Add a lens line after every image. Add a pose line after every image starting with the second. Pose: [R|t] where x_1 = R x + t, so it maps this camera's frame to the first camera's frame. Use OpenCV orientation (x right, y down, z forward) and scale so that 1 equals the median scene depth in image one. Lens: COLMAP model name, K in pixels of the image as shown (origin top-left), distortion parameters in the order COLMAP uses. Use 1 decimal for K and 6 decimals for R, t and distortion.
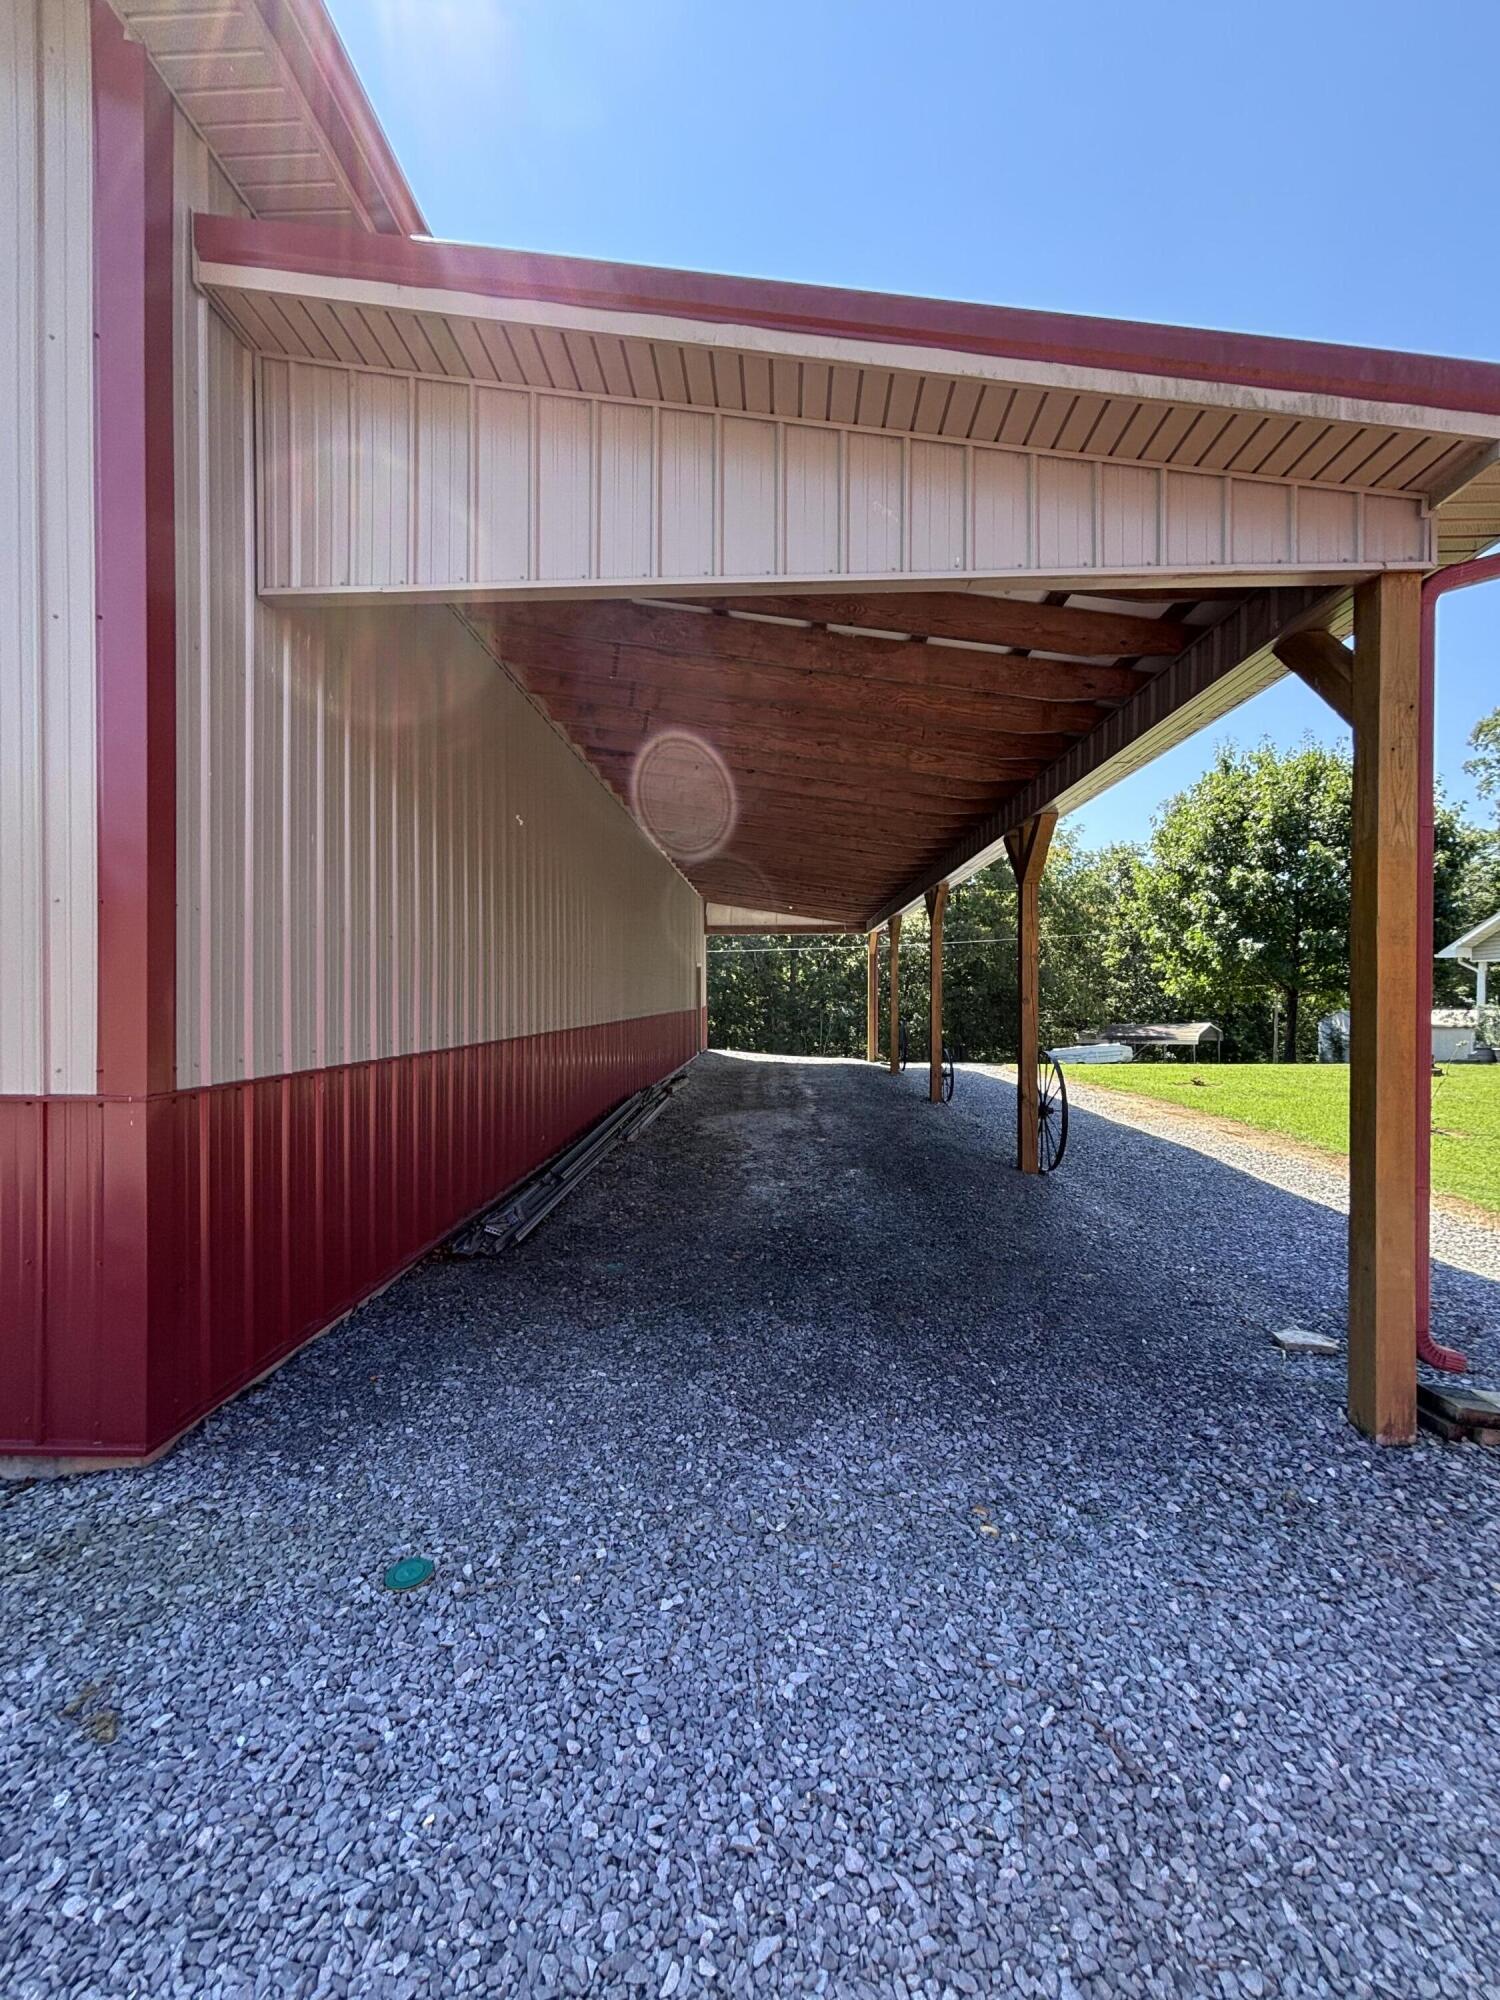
lens RADIAL K [[810.0, 0, 751.8], [0, 810.0, 1003.6], [0, 0, 1]] dist [0.000101, 0.000027]
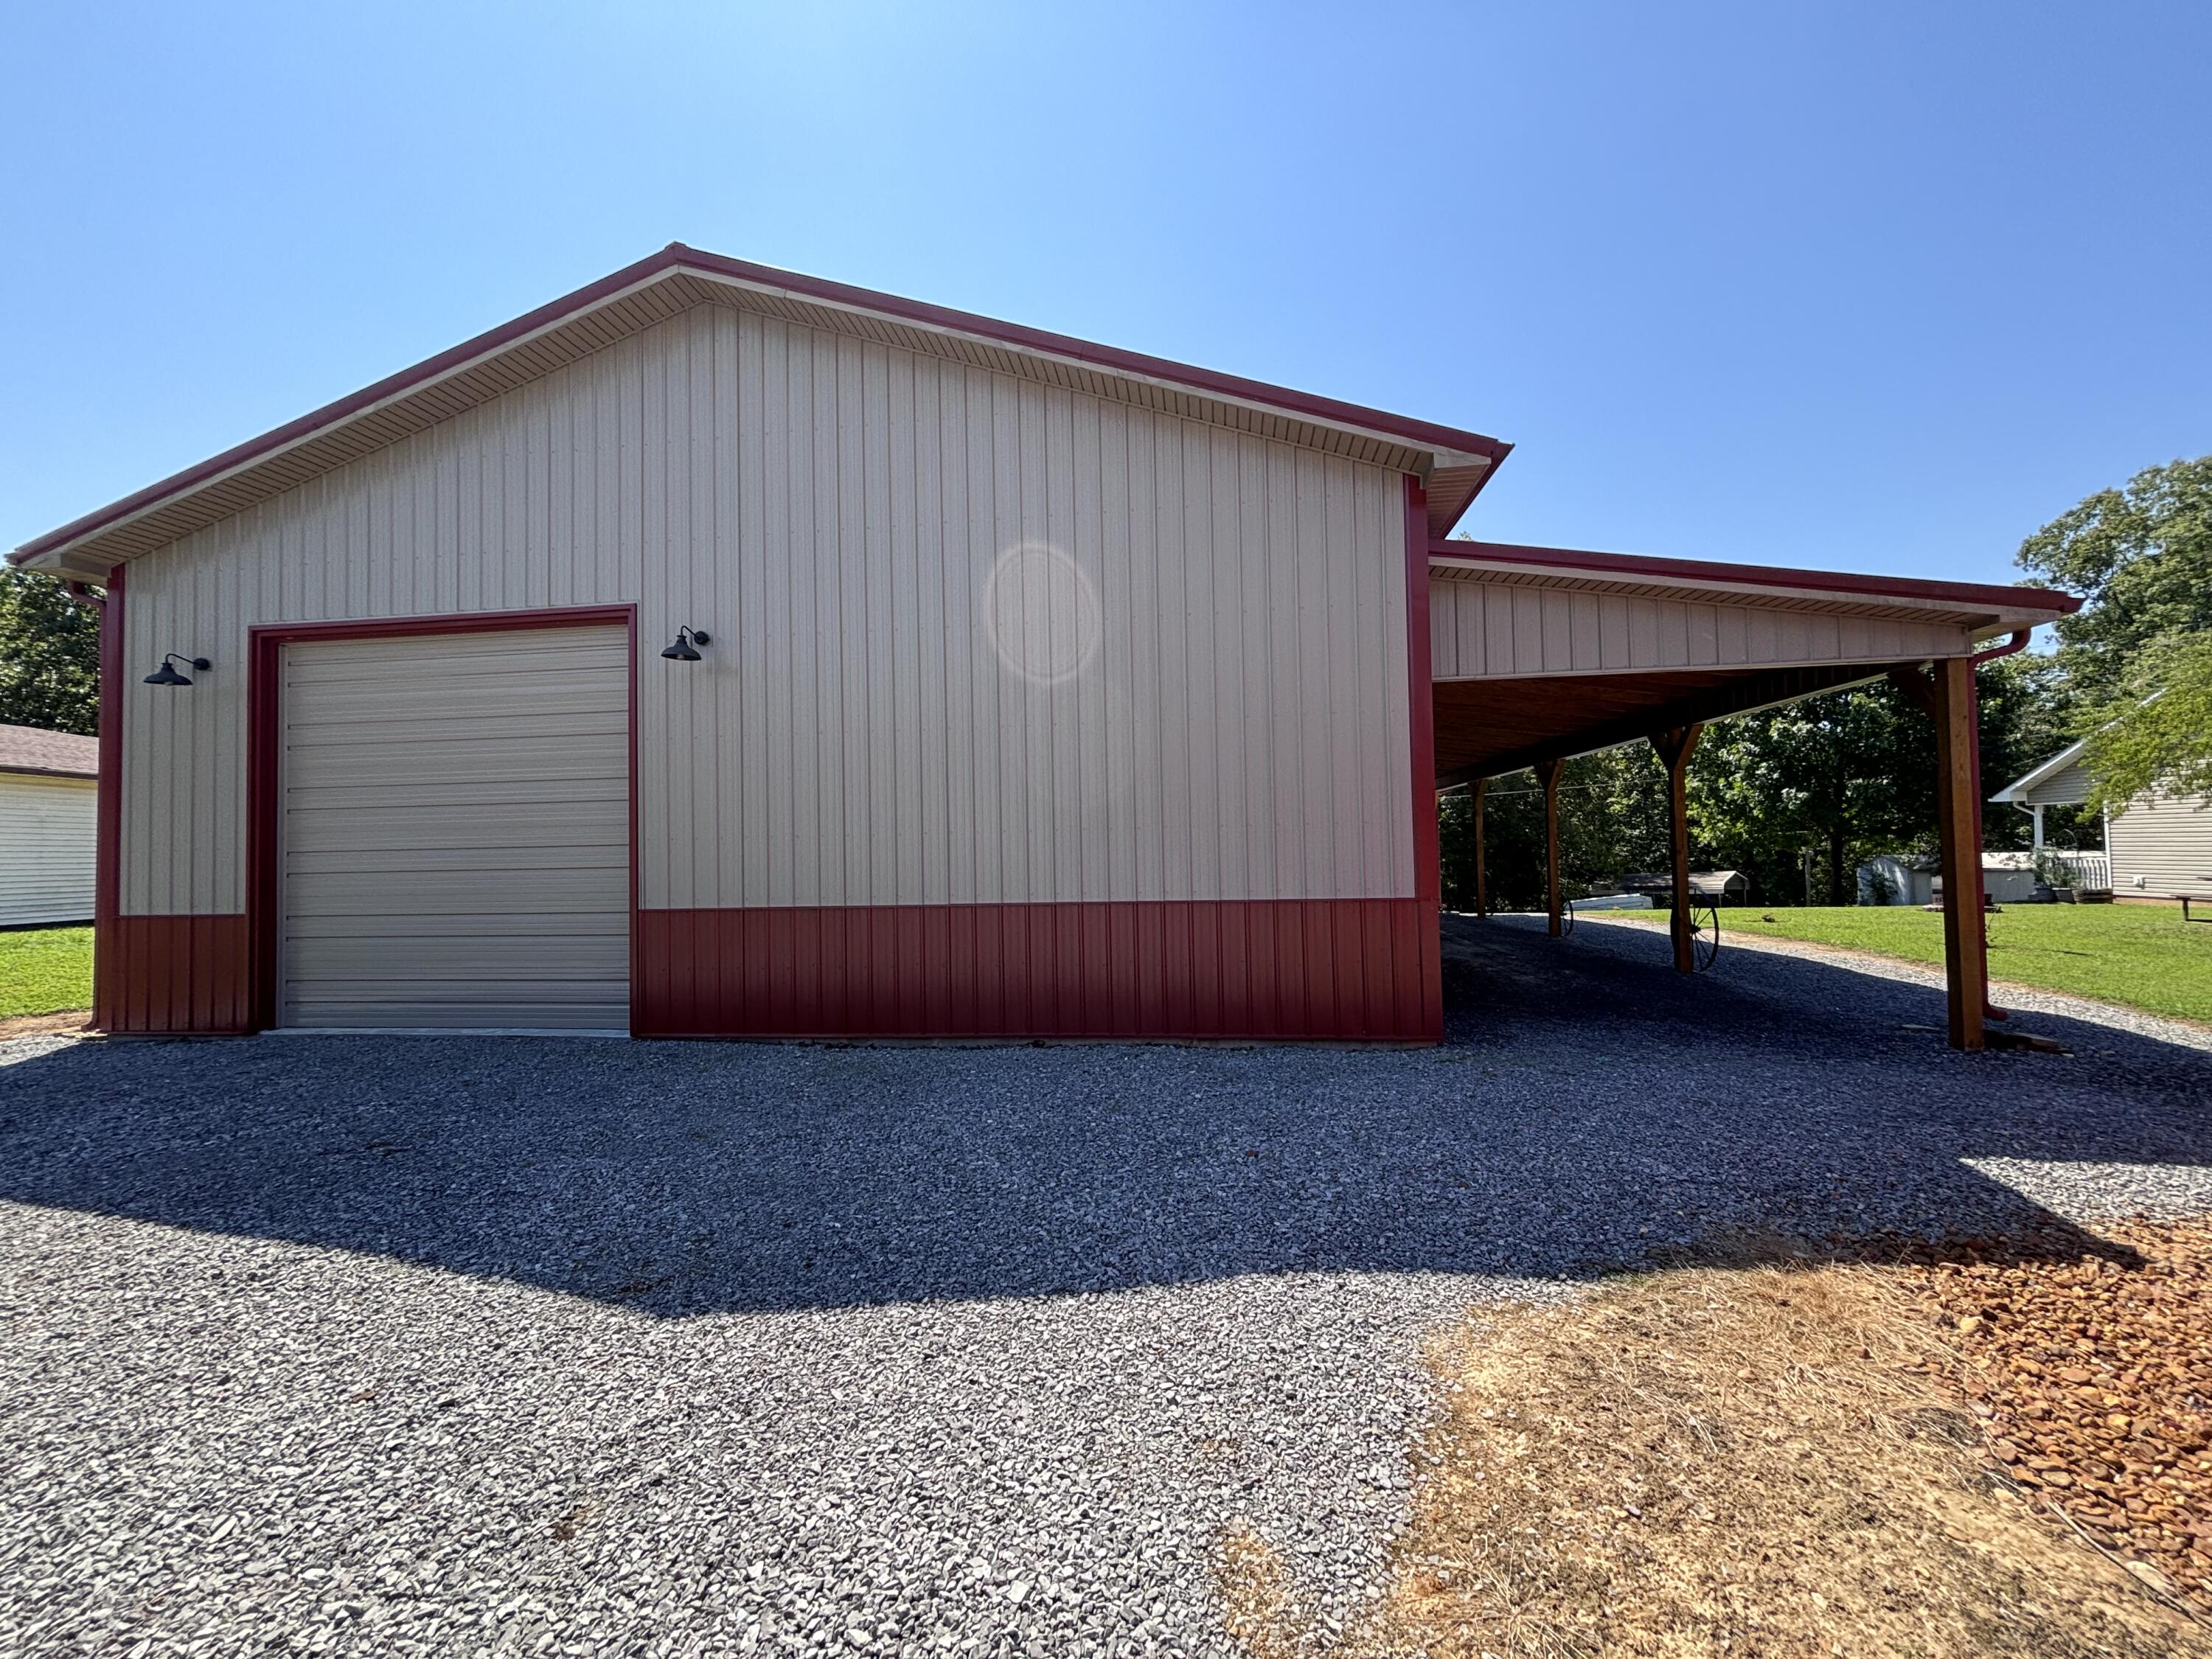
lens RADIAL K [[887.7, 0, 1097.8], [0, 887.7, 828.7], [0, 0, 1]] dist [0.000512, -0.000111]
pose [[0.995799, -0.022037, -0.088871, -0.163520], [0.018821, 0.999143, -0.036862, -0.002320], [0.089607, 0.035034, 0.995361, -0.198108]]
